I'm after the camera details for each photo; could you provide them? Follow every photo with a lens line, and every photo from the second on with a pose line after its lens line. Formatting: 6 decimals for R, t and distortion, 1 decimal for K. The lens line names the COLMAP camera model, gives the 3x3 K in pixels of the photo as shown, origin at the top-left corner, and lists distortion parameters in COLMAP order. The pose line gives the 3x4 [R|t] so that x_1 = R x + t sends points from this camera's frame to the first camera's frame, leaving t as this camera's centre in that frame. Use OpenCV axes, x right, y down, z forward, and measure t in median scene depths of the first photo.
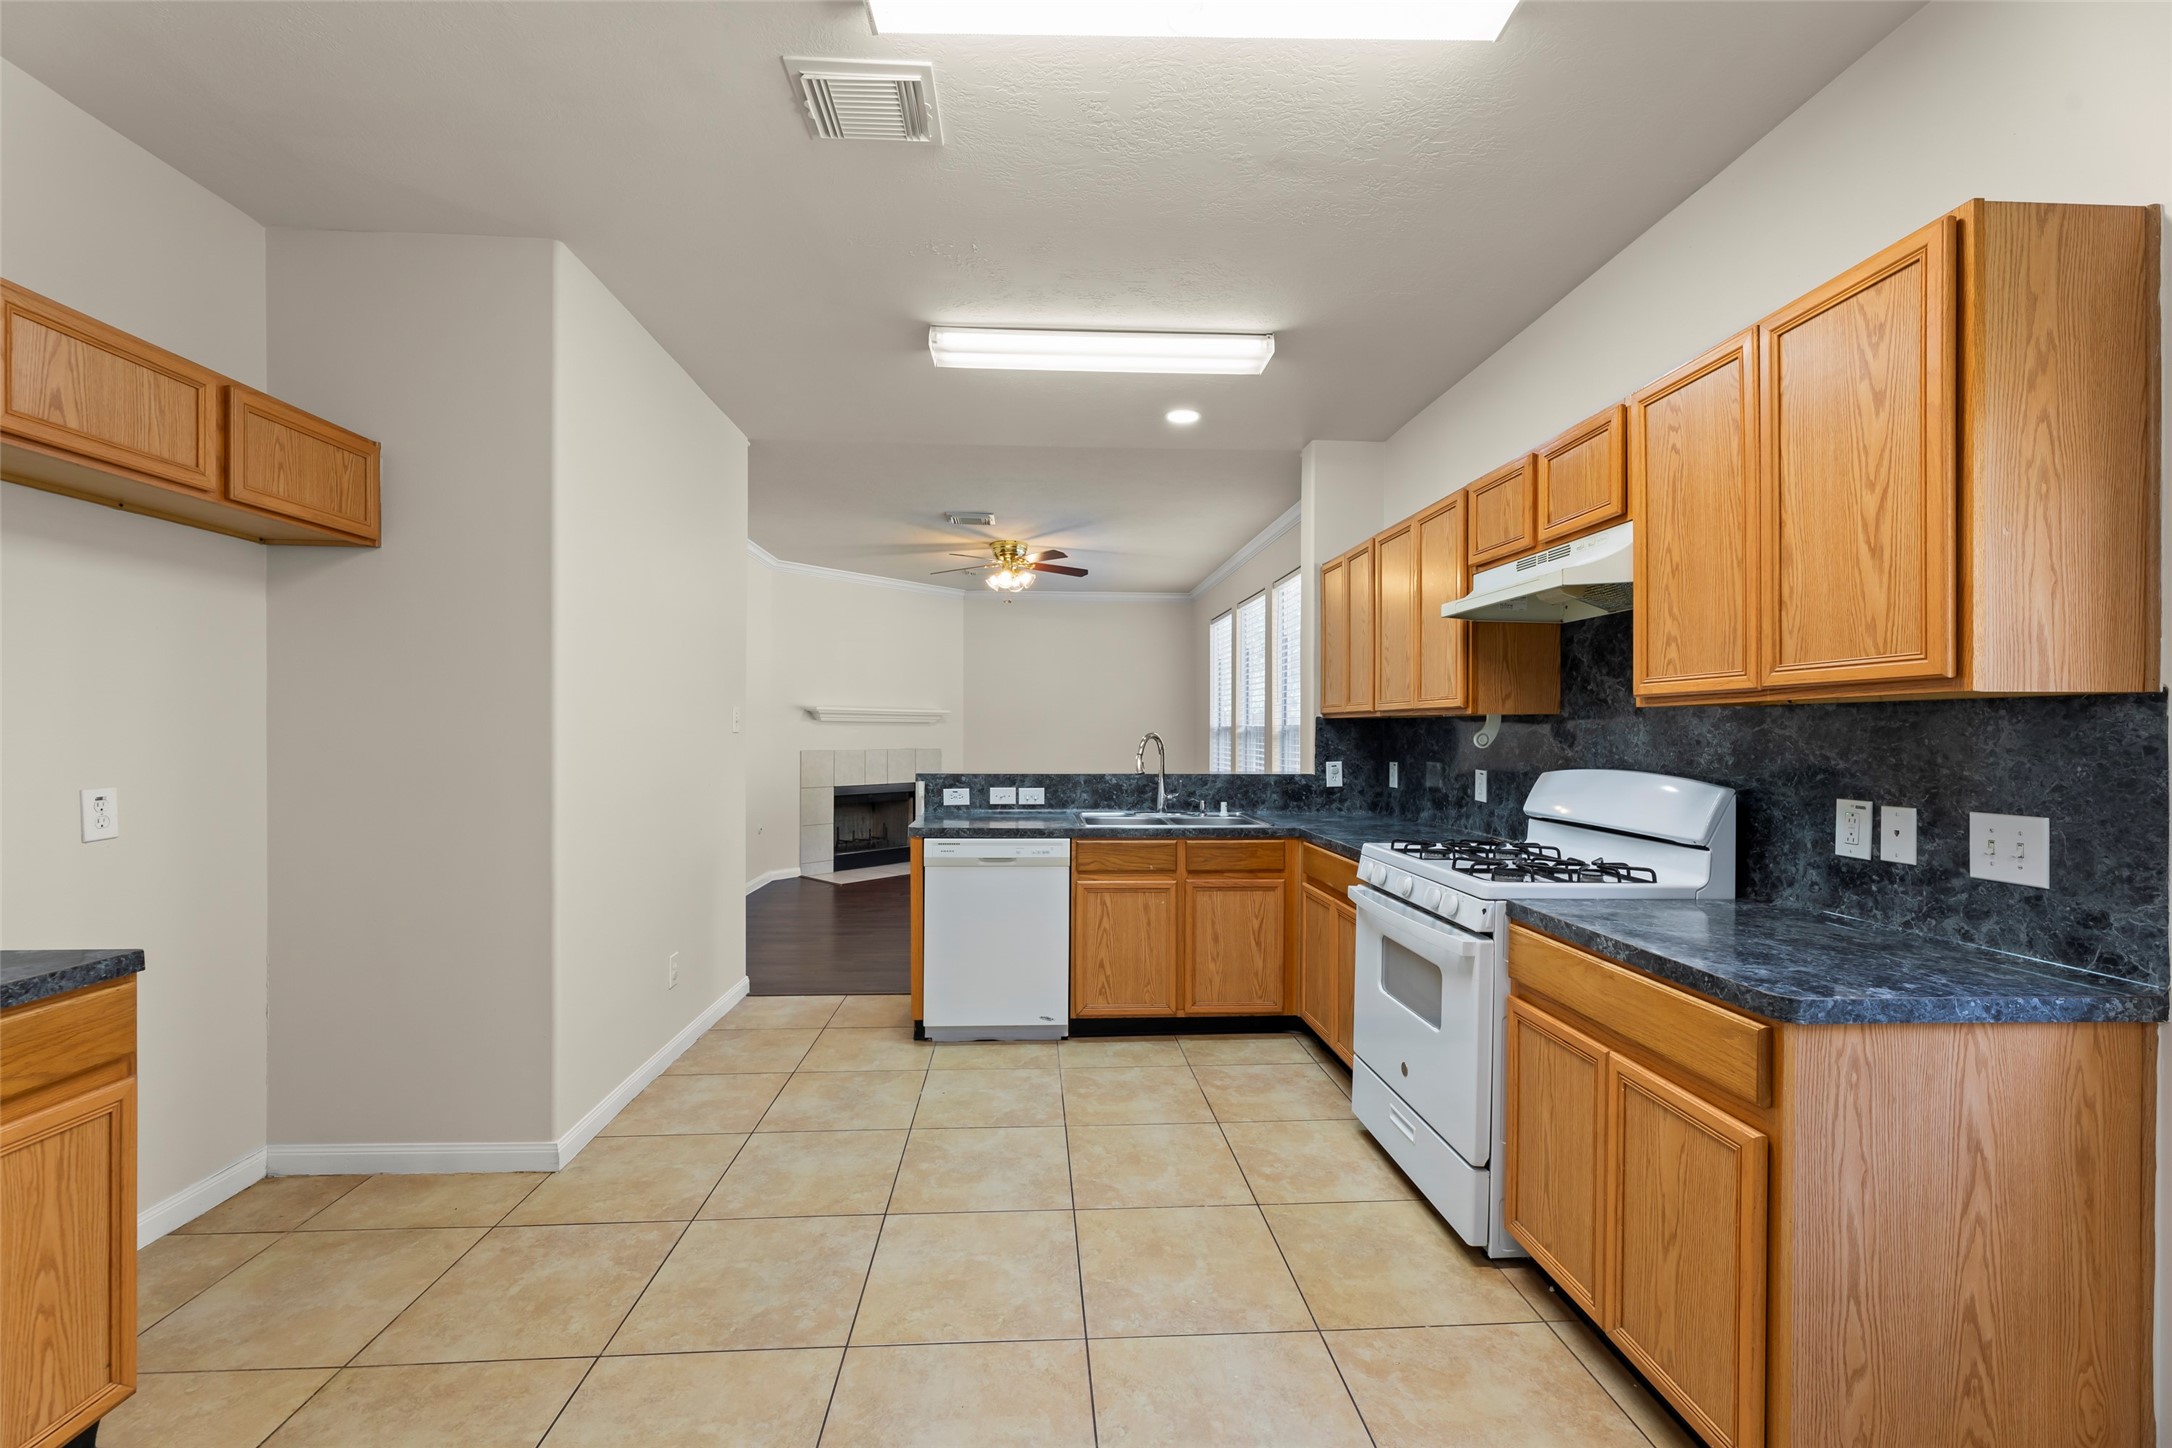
lens RADIAL K [[861.0, 0, 1083.7], [0, 861.0, 726.4], [0, 0, 1]] dist [-0.002297, -0.000067]
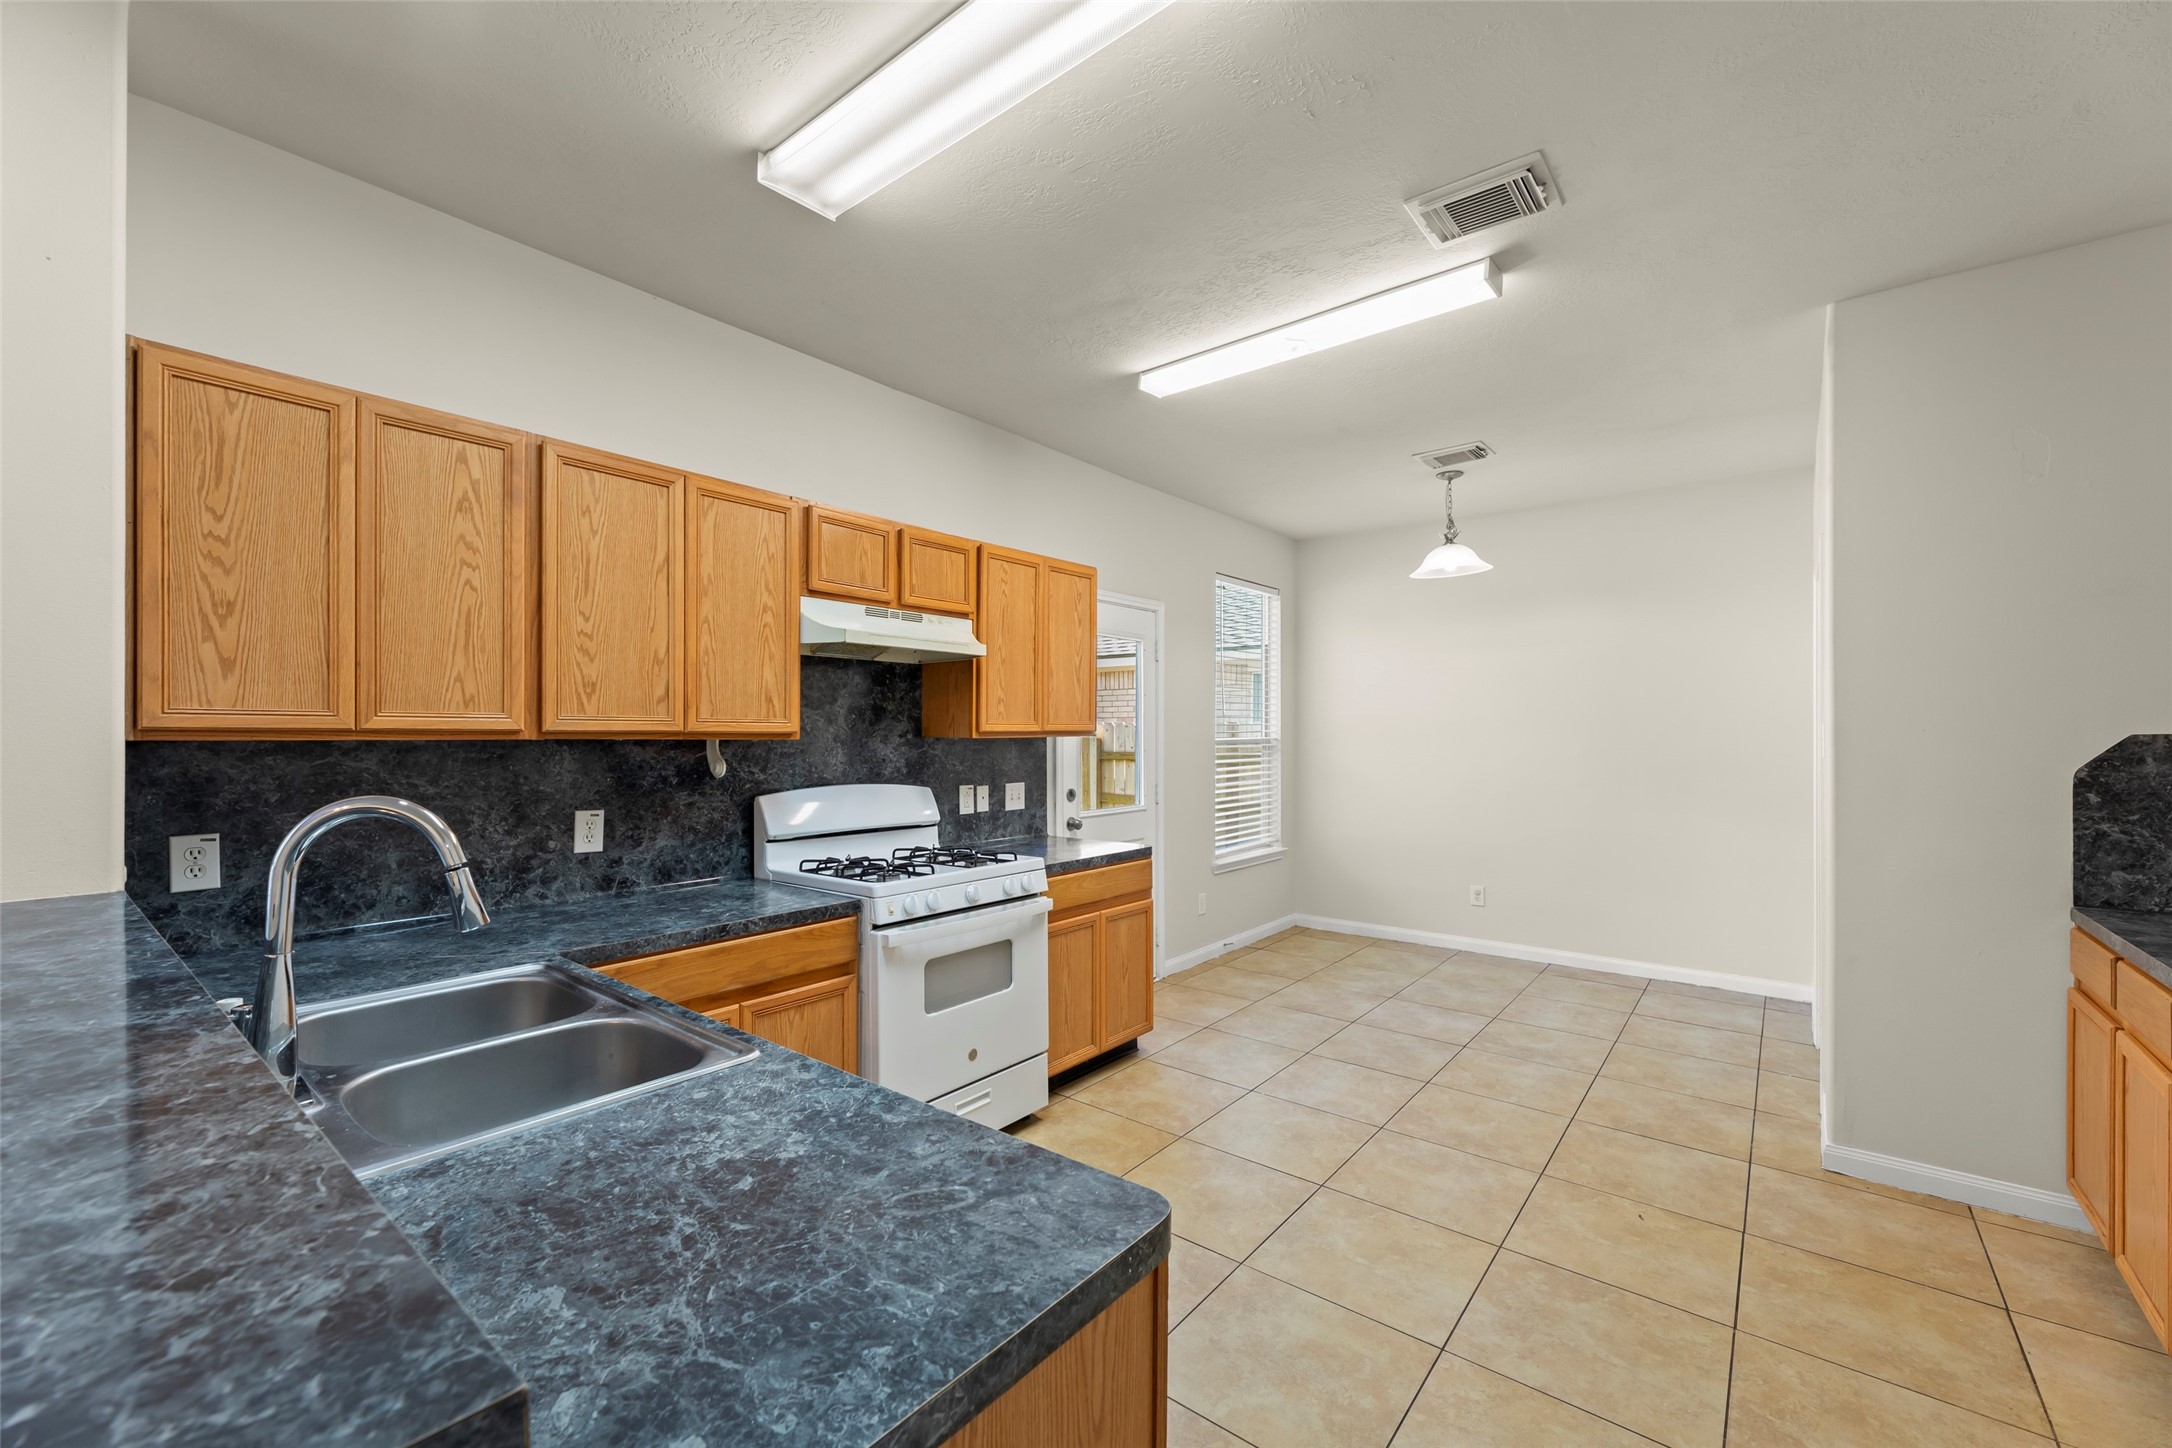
lens RADIAL K [[861.0, 0, 1098.4], [0, 861.0, 737.8], [0, 0, 1]] dist [-0.002297, -0.000067]
pose [[-0.740892, 0.002431, 0.671619, -0.639741], [0.004814, 0.999987, 0.001690, -0.025728], [-0.671607, 0.004485, -0.740894, 2.160885]]
